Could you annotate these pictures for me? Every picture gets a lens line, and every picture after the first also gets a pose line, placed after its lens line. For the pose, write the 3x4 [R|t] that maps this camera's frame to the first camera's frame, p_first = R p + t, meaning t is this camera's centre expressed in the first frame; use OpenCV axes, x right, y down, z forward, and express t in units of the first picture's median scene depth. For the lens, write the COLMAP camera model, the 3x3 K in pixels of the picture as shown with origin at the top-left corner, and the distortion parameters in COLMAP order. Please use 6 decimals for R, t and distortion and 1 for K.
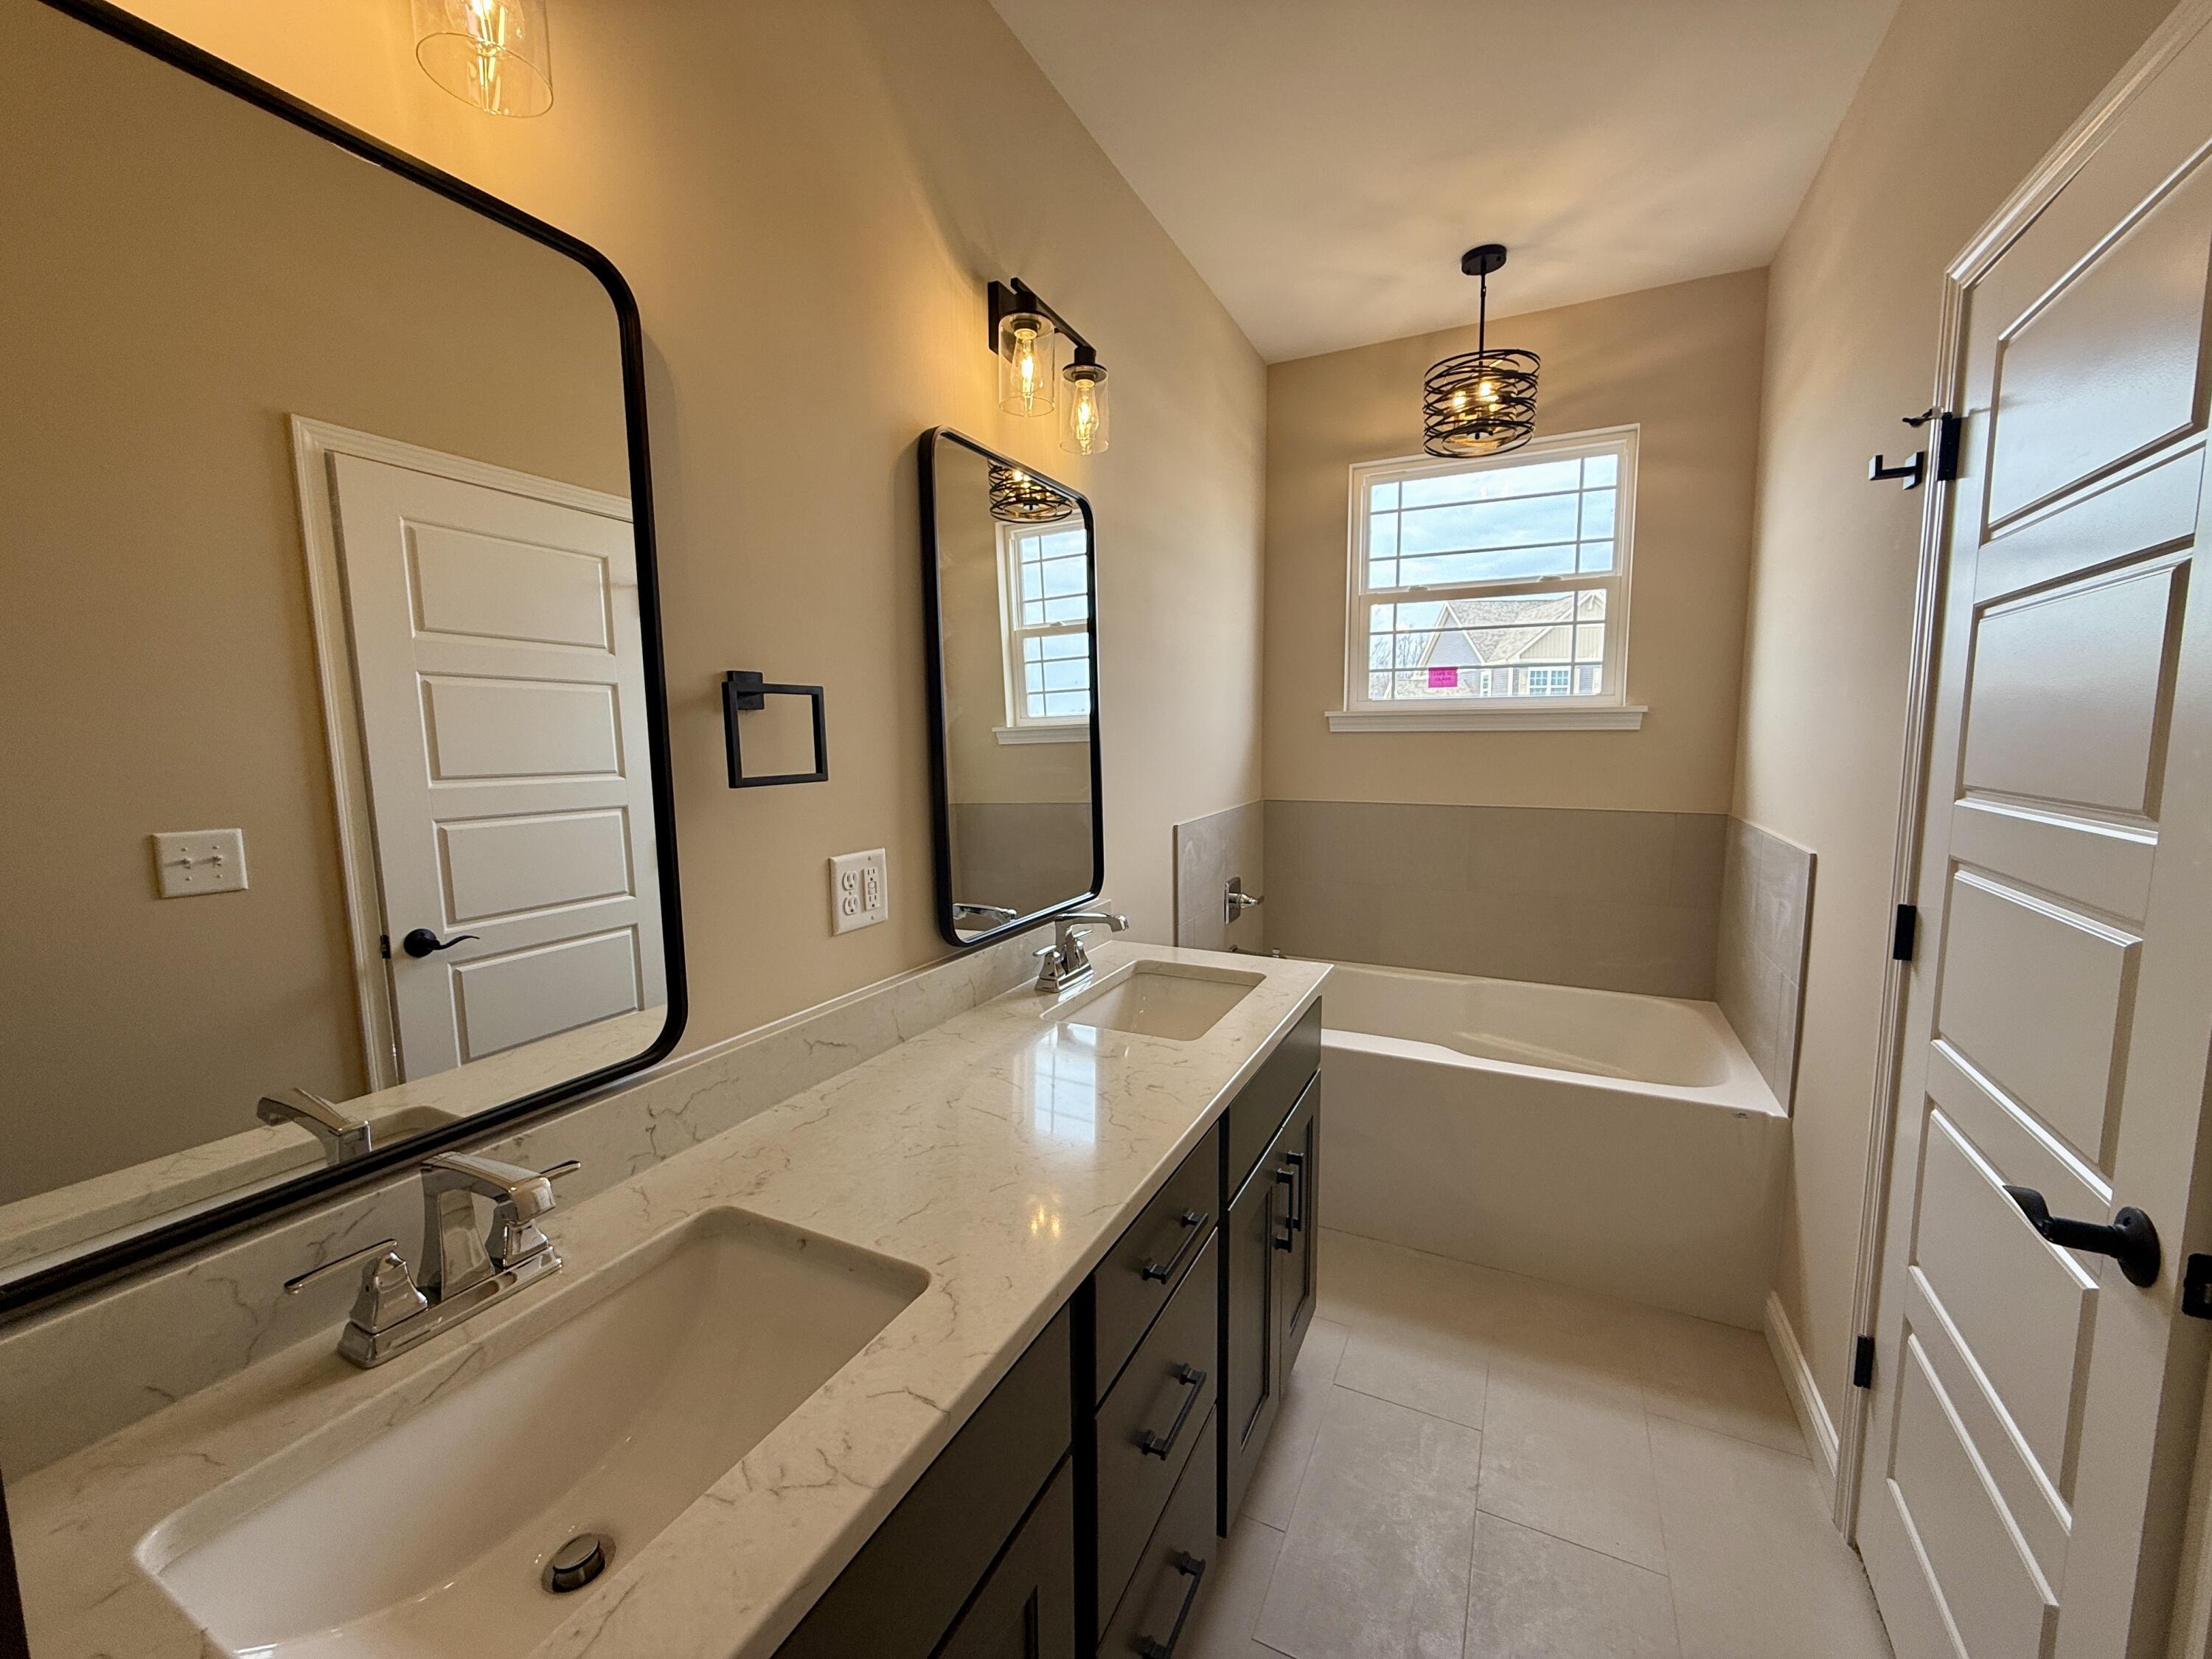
lens RADIAL K [[882.3, 0, 1103.0], [0, 882.3, 836.1], [0, 0, 1]] dist [0.000827, -0.000754]
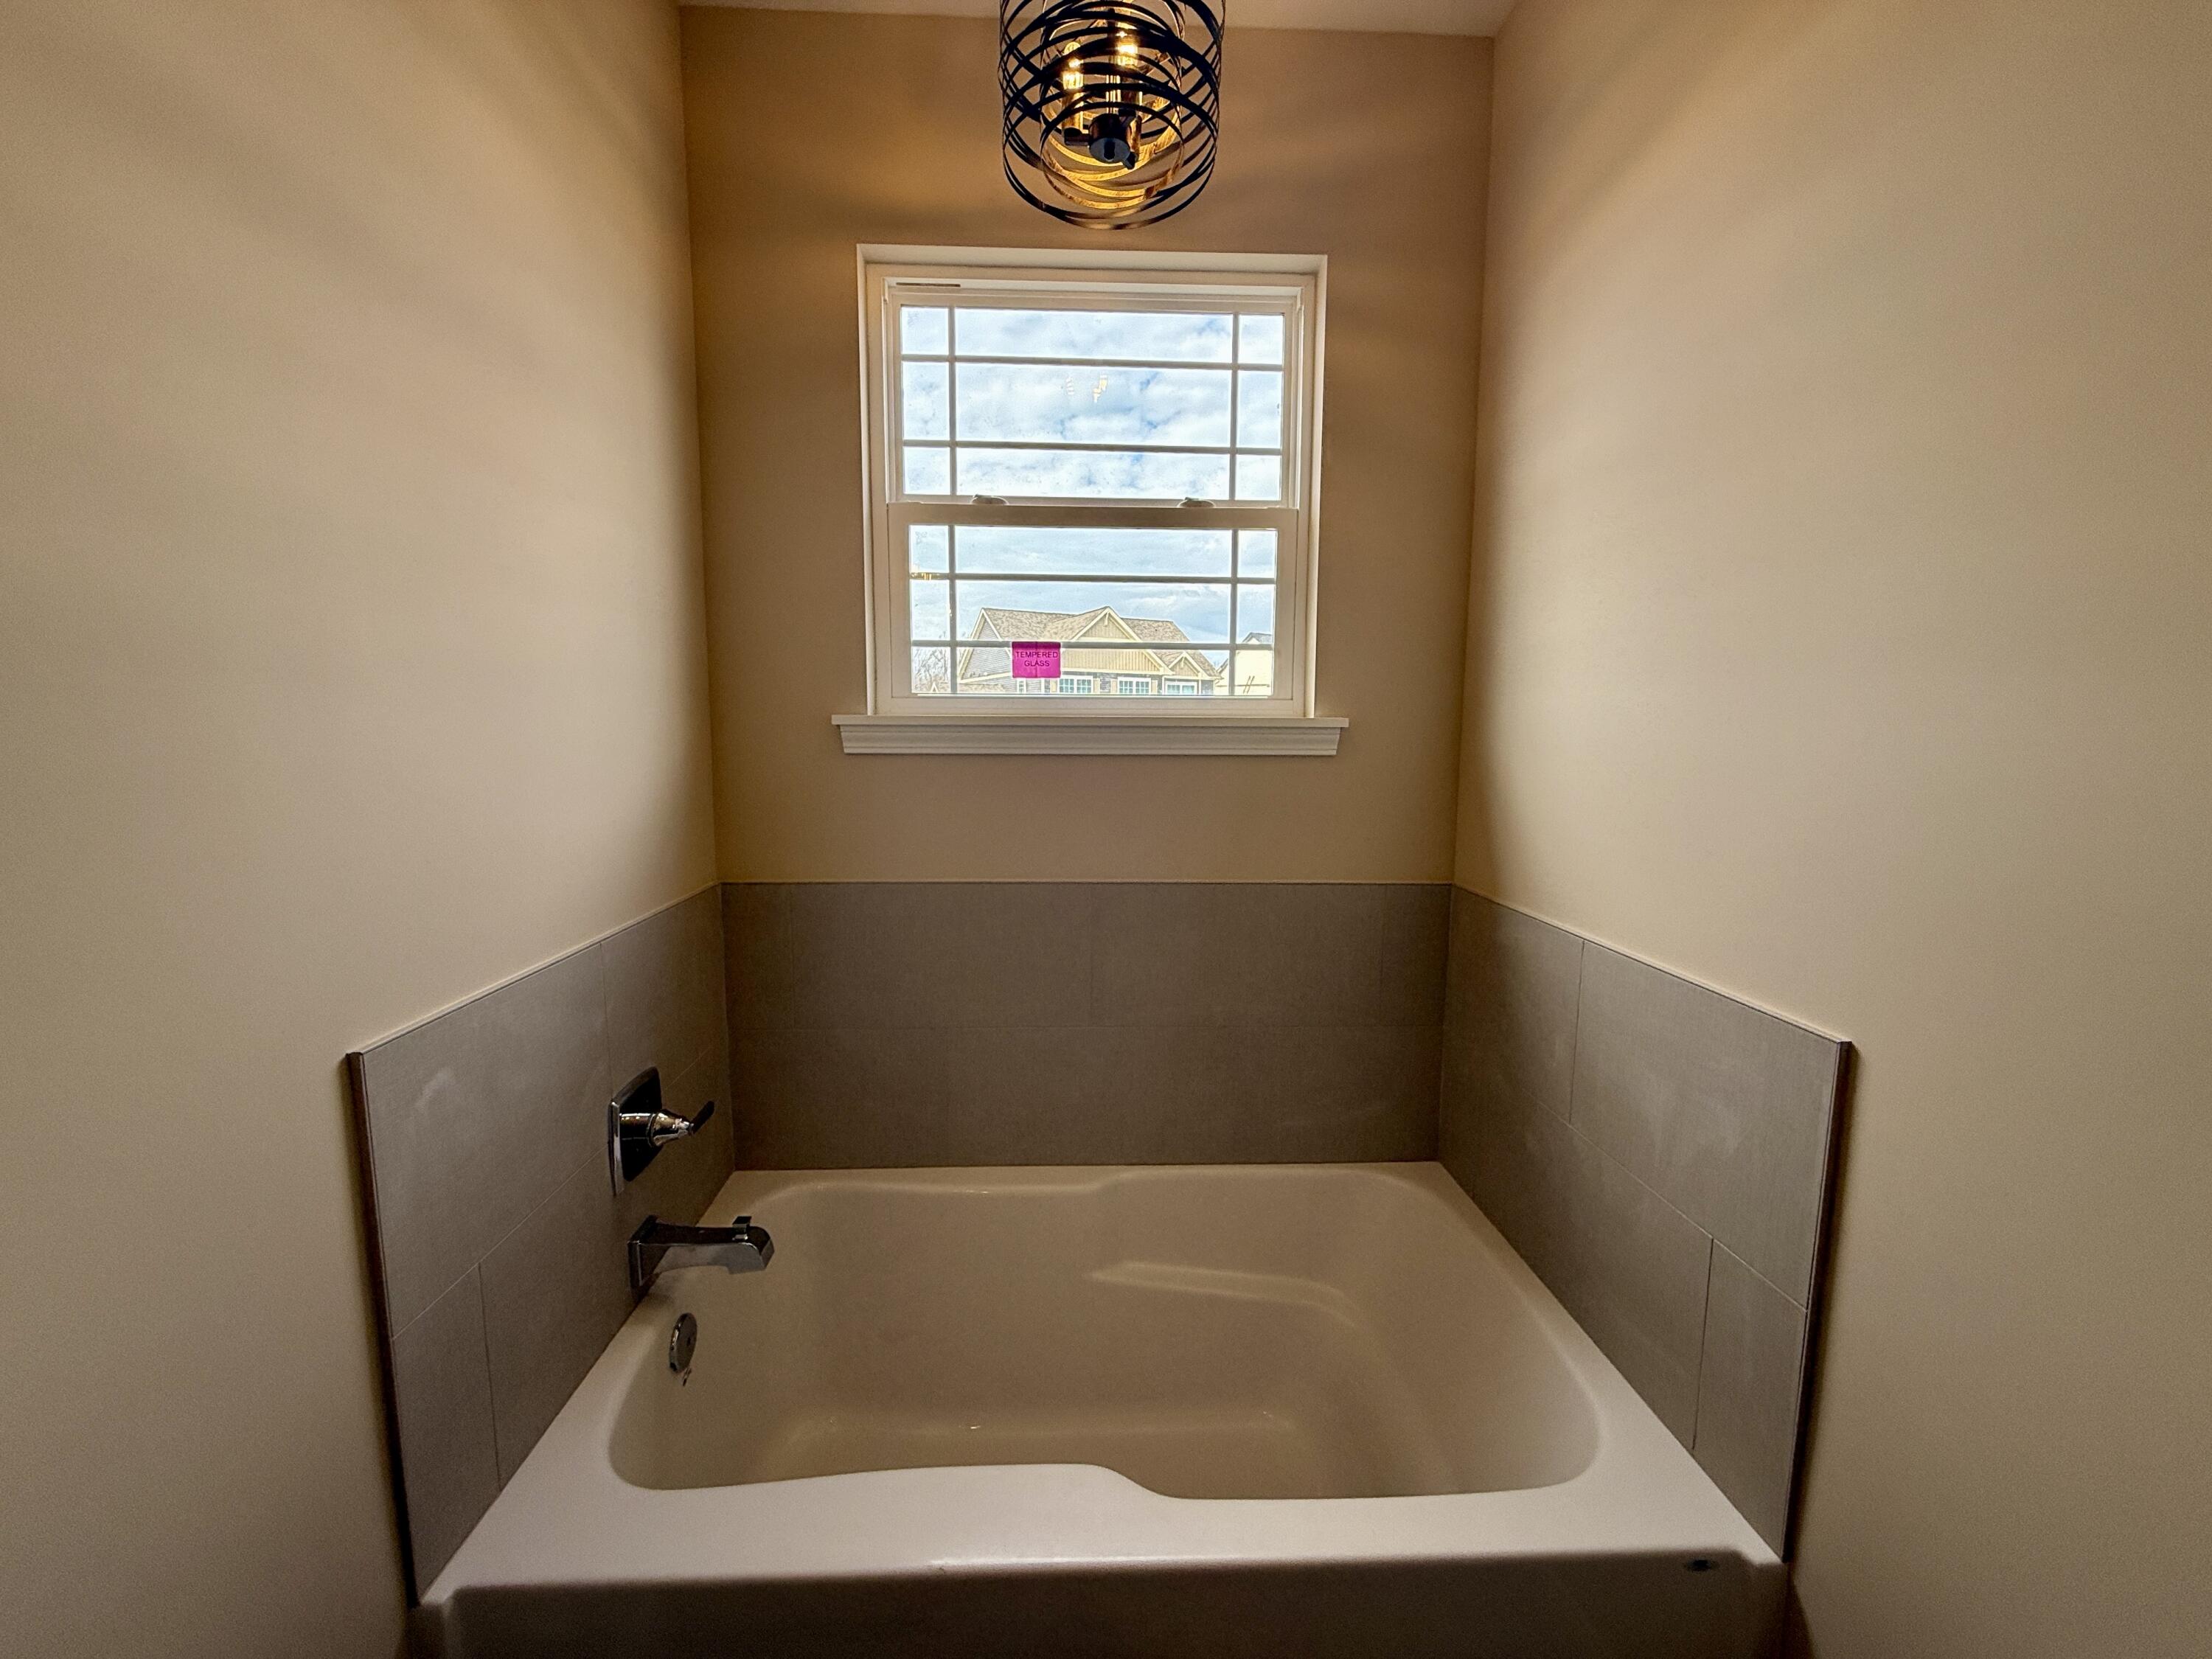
lens RADIAL K [[882.3, 0, 1099.7], [0, 882.3, 819.7], [0, 0, 1]] dist [0.000827, -0.000754]
pose [[0.879035, -0.035185, 0.475457, 0.145546], [0.043638, 0.999025, -0.006748, -0.070800], [-0.474755, 0.026680, 0.879713, 0.481261]]
